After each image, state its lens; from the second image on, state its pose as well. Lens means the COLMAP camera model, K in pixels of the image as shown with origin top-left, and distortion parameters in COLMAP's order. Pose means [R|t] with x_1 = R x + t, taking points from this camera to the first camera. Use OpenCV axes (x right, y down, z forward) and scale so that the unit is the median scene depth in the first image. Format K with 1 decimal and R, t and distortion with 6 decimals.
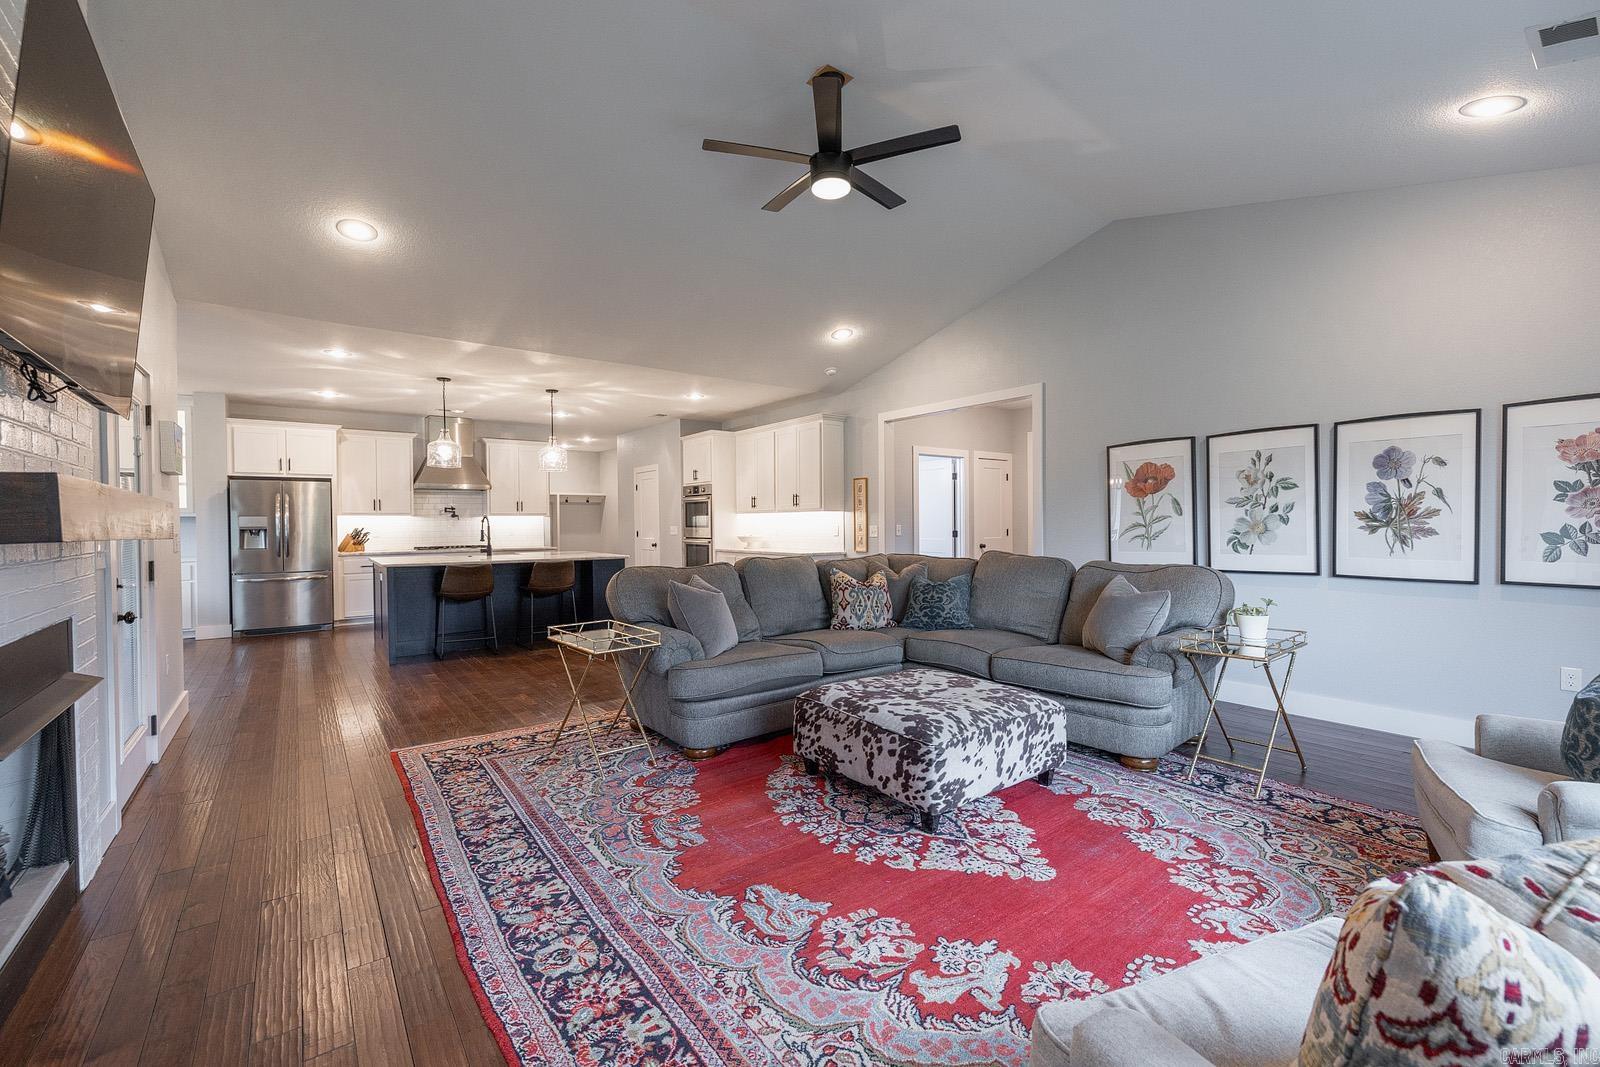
lens RADIAL K [[675.1, 0, 808.5], [0, 675.1, 532.1], [0, 0, 1]] dist [-0.004180, 0.000984]
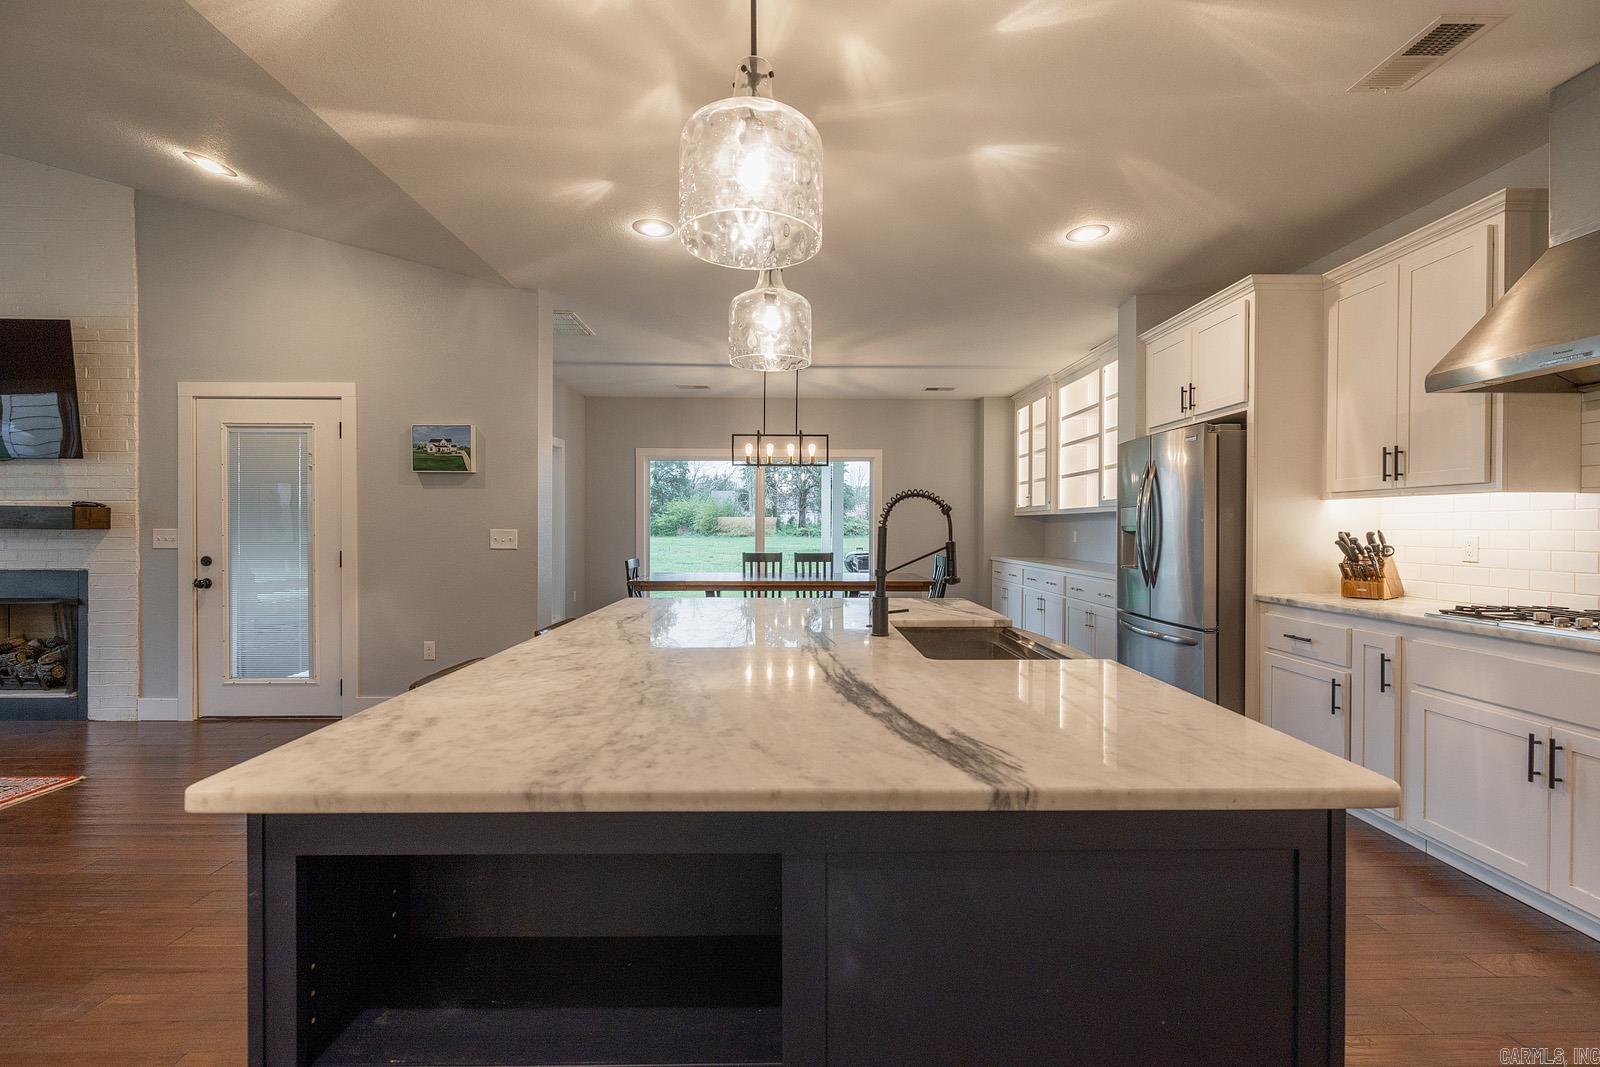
lens RADIAL K [[675.1, 0, 796.2], [0, 675.1, 528.4], [0, 0, 1]] dist [-0.004180, 0.000984]
pose [[-0.592788, 0.008656, -0.805312, -0.585547], [-0.010302, 0.999779, 0.018329, -0.033198], [0.805293, 0.019162, -0.592567, 2.840966]]
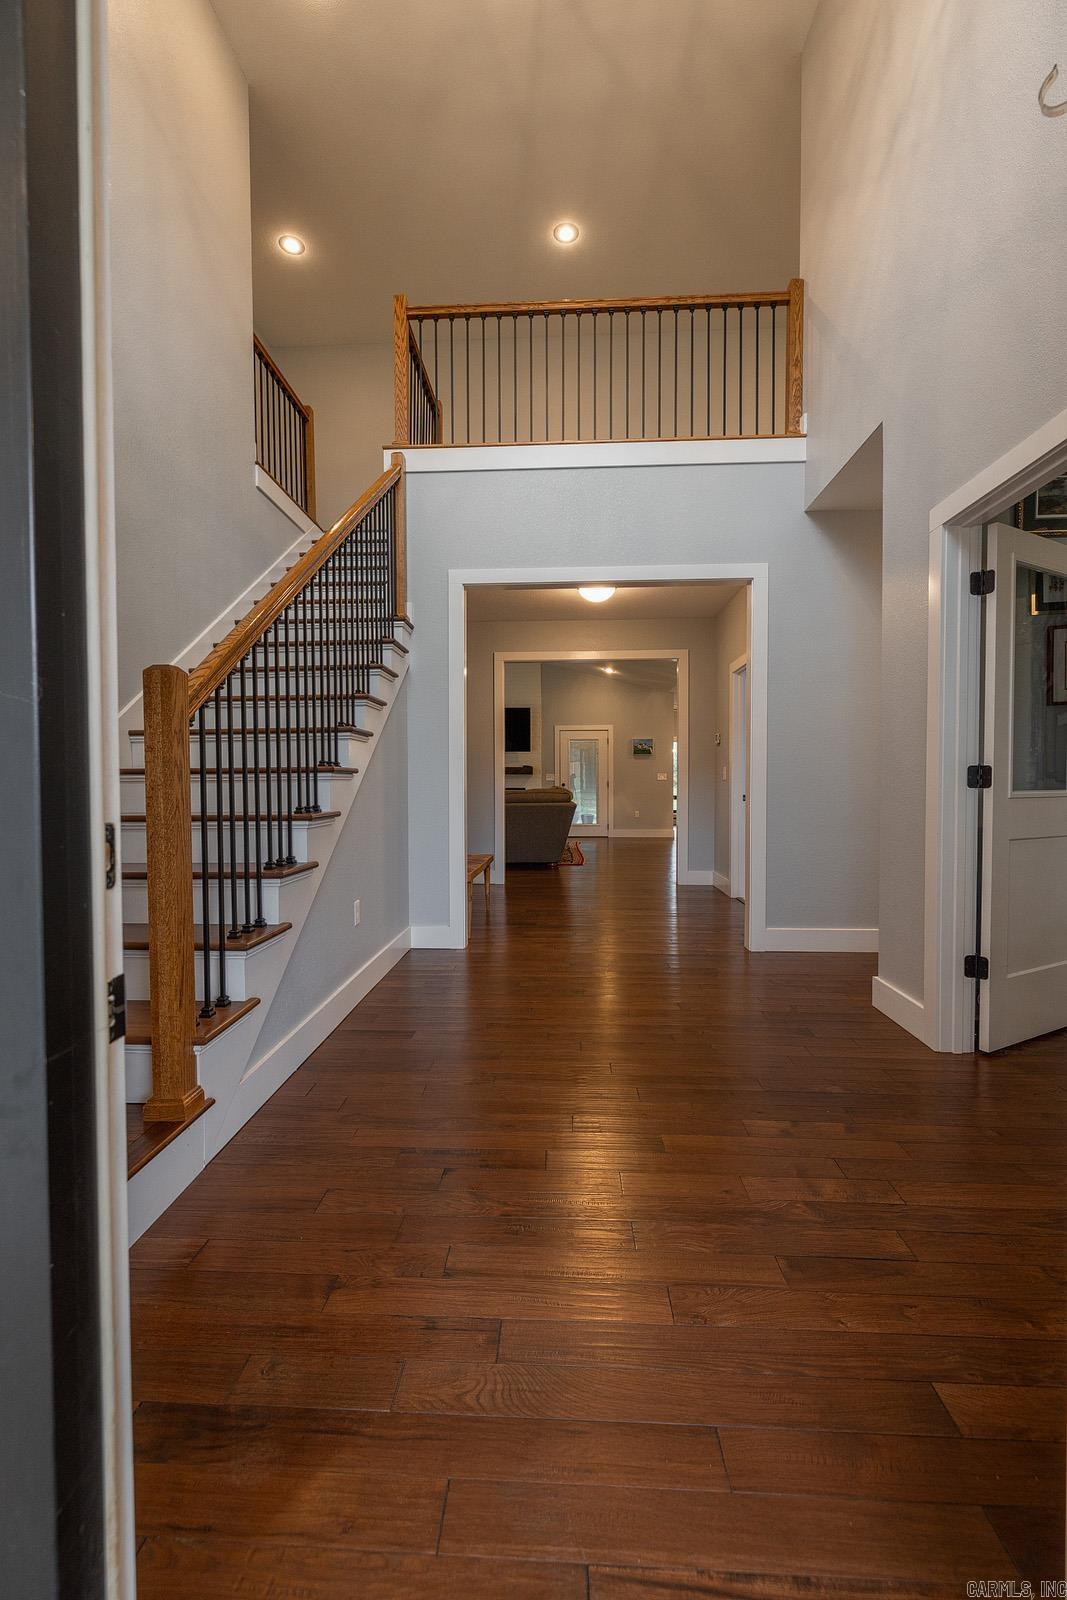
lens RADIAL K [[675.1, 0, 531.4], [0, 675.1, 800.5], [0, 0, 1]] dist [-0.004180, 0.000984]
pose [[-0.647204, 0.030413, -0.761710, 2.466284], [-0.007244, 0.998913, 0.046039, -0.022346], [0.762282, 0.035314, -0.646280, 3.639738]]
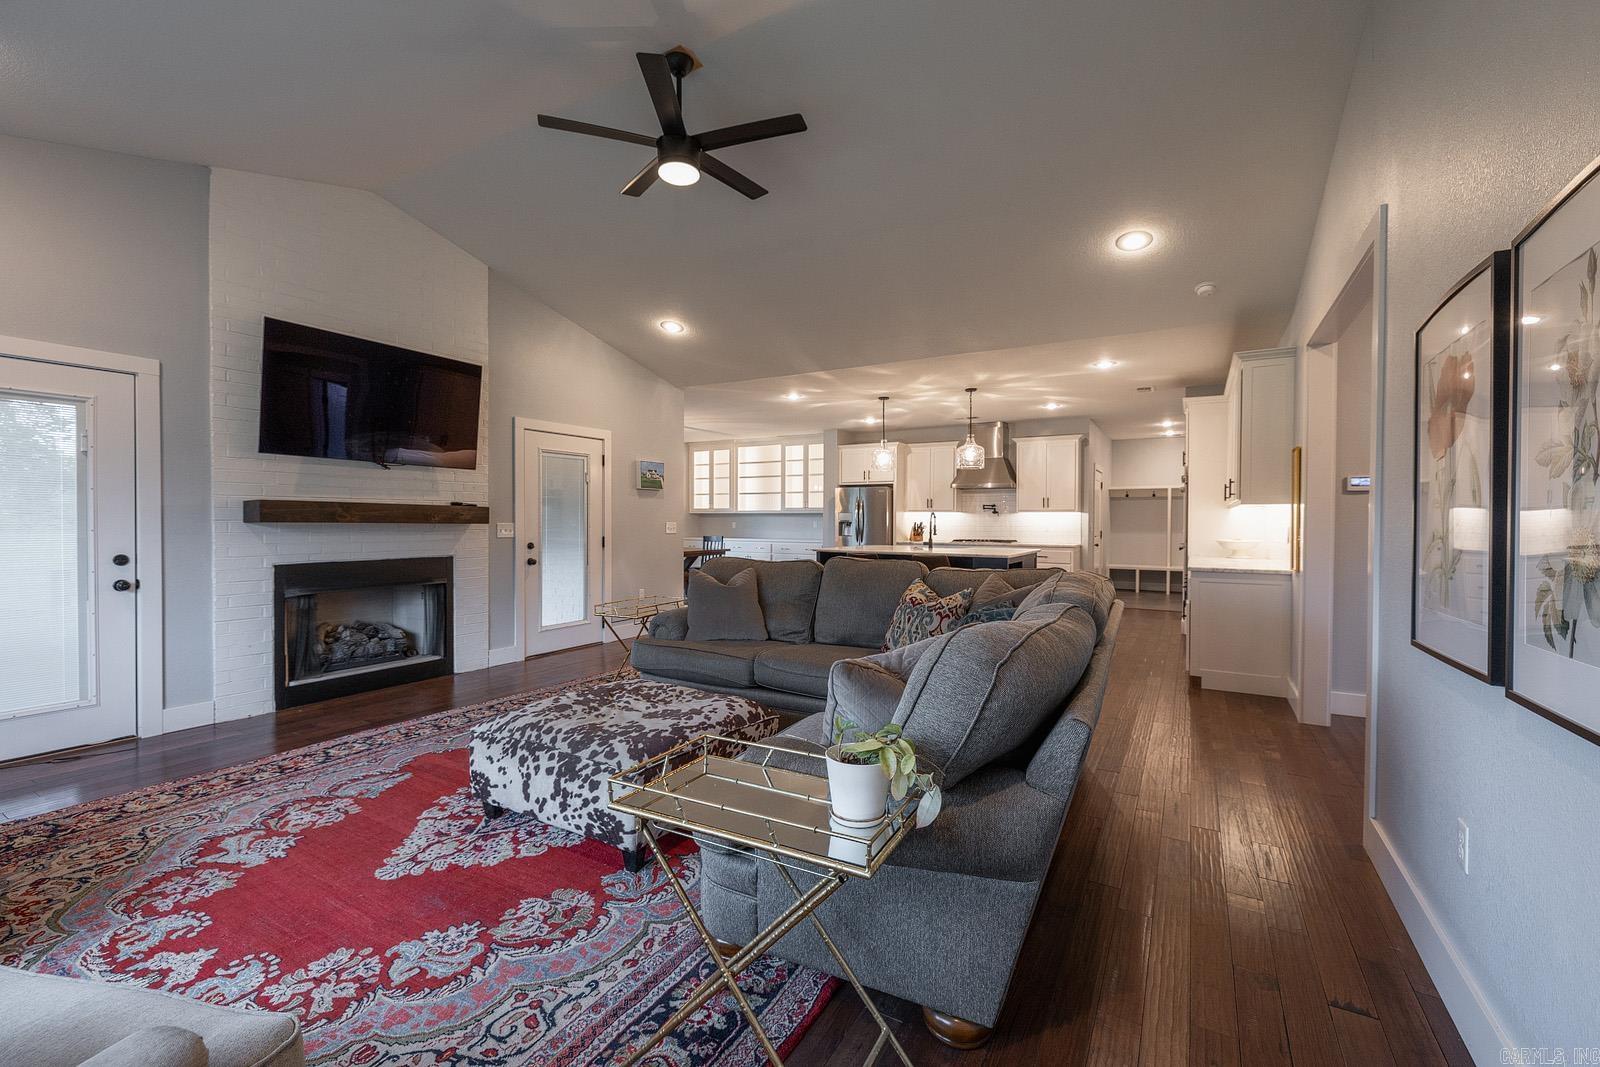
lens RADIAL K [[675.1, 0, 799.6], [0, 675.1, 528.8], [0, 0, 1]] dist [-0.004180, 0.000984]
pose [[0.376681, 0.022134, -0.926079, 1.198880], [-0.021336, 0.999657, 0.015214, -0.023581], [0.926097, 0.014028, 0.377024, 0.951137]]
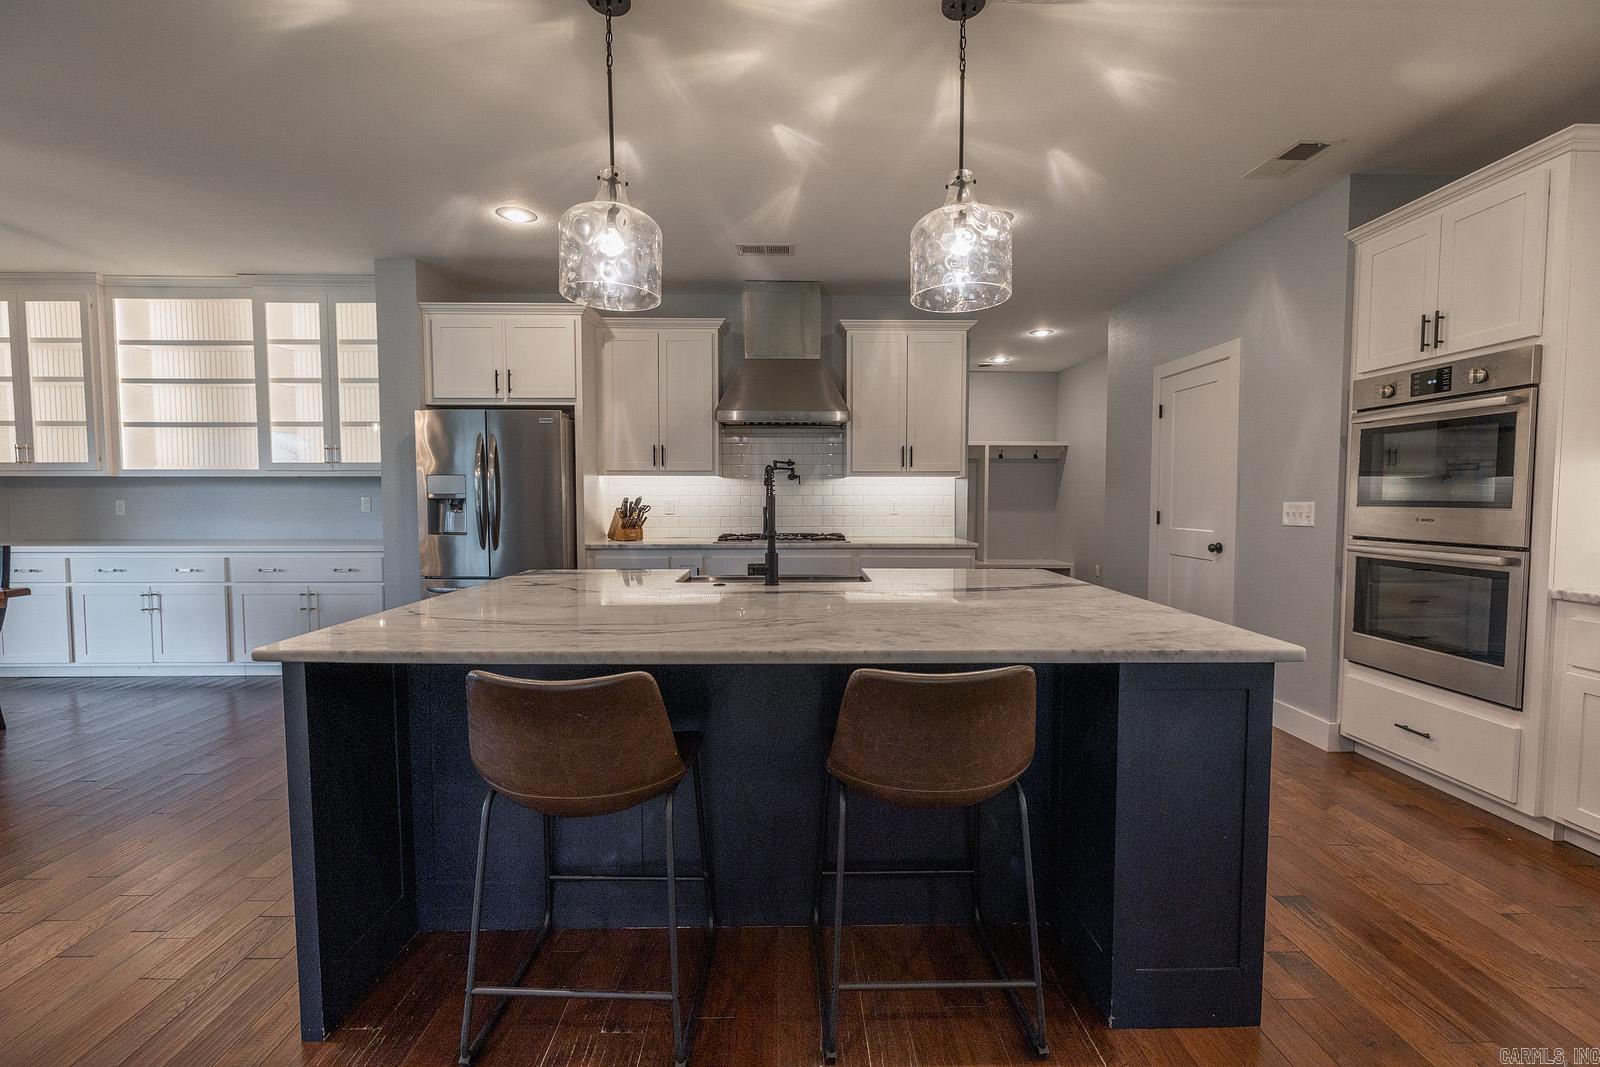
lens RADIAL K [[675.1, 0, 808.1], [0, 675.1, 530.9], [0, 0, 1]] dist [-0.004180, 0.000984]
pose [[0.812383, 0.037815, -0.581897, -0.660793], [-0.015357, 0.998936, 0.043477, -0.015286], [0.582923, -0.026384, 0.812099, 1.853174]]
